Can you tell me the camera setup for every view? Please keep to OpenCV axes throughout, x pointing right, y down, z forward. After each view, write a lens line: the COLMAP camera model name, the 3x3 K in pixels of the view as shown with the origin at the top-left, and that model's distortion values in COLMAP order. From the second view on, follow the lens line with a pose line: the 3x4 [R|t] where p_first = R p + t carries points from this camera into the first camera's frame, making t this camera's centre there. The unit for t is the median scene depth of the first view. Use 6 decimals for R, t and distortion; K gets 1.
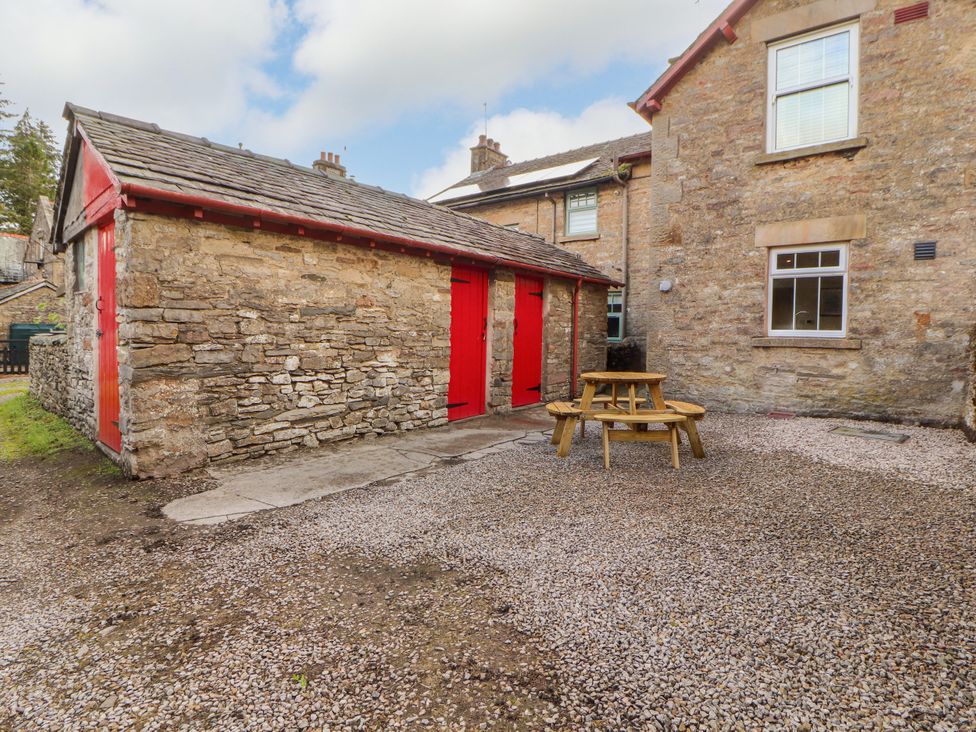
lens RADIAL K [[498.1, 0, 500.2], [0, 498.1, 344.1], [0, 0, 1]] dist [0.003172, -0.013885]
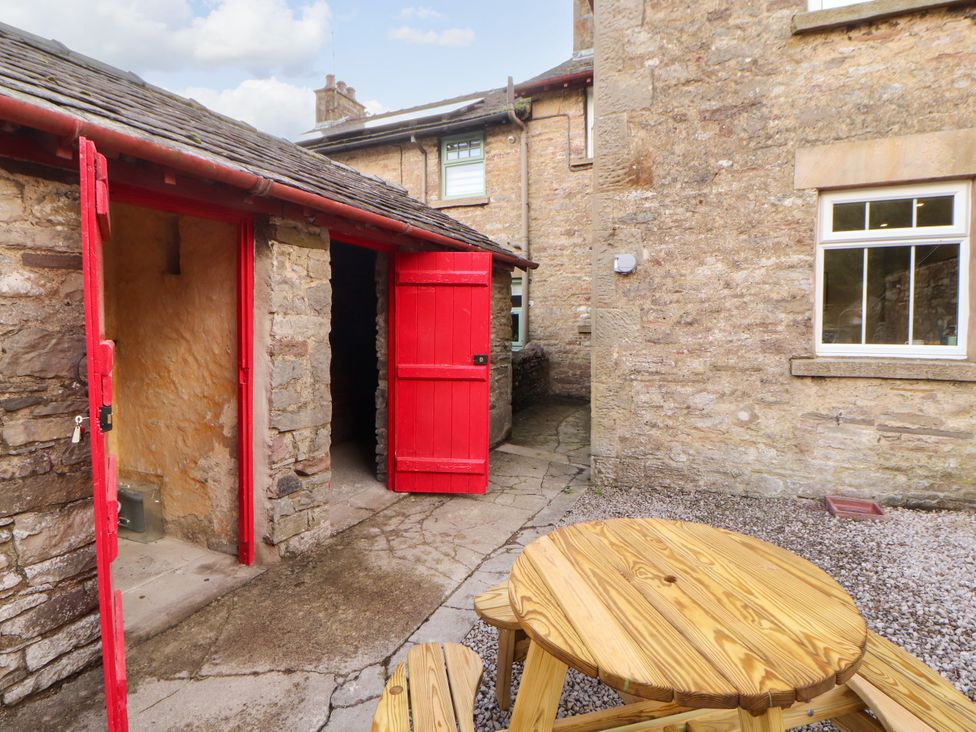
lens RADIAL K [[513.1, 0, 491.5], [0, 513.1, 342.9], [0, 0, 1]] dist [-0.005020, -0.010859]
pose [[0.975377, -0.024878, 0.219136, 0.074890], [0.021802, 0.999627, 0.016444, -0.049060], [-0.219463, -0.011261, 0.975556, 0.564056]]
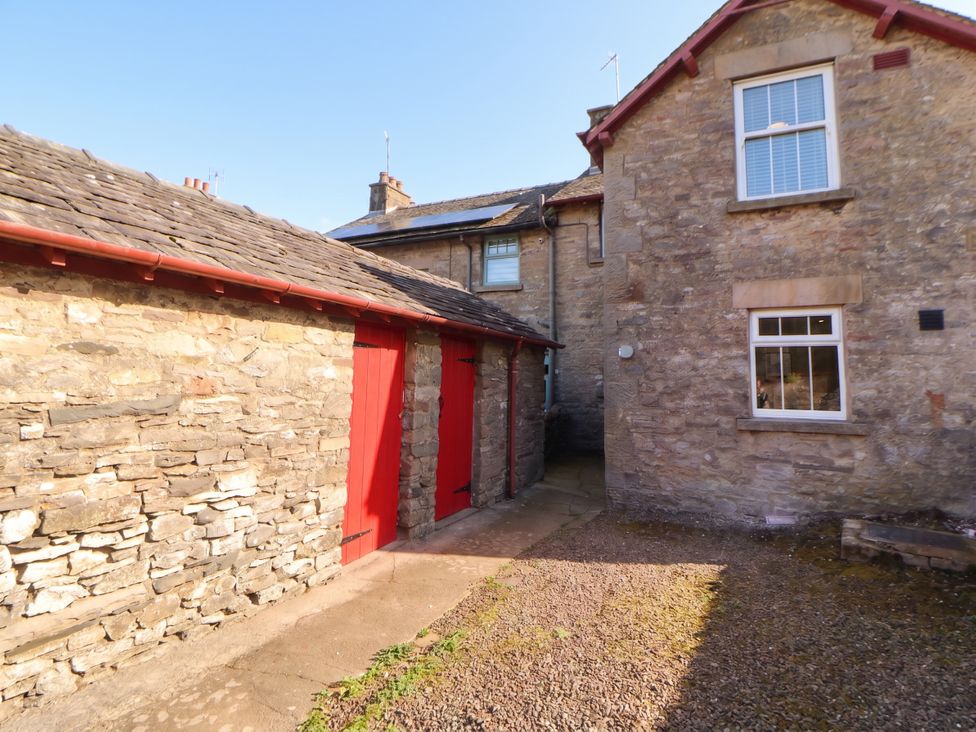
lens RADIAL K [[513.1, 0, 504.3], [0, 513.1, 328.9], [0, 0, 1]] dist [-0.005020, -0.010859]
pose [[0.977328, 0.021724, 0.210612, -0.042963], [0.004989, 0.992084, -0.125480, -0.058528], [-0.211671, 0.123686, 0.969483, 0.269682]]
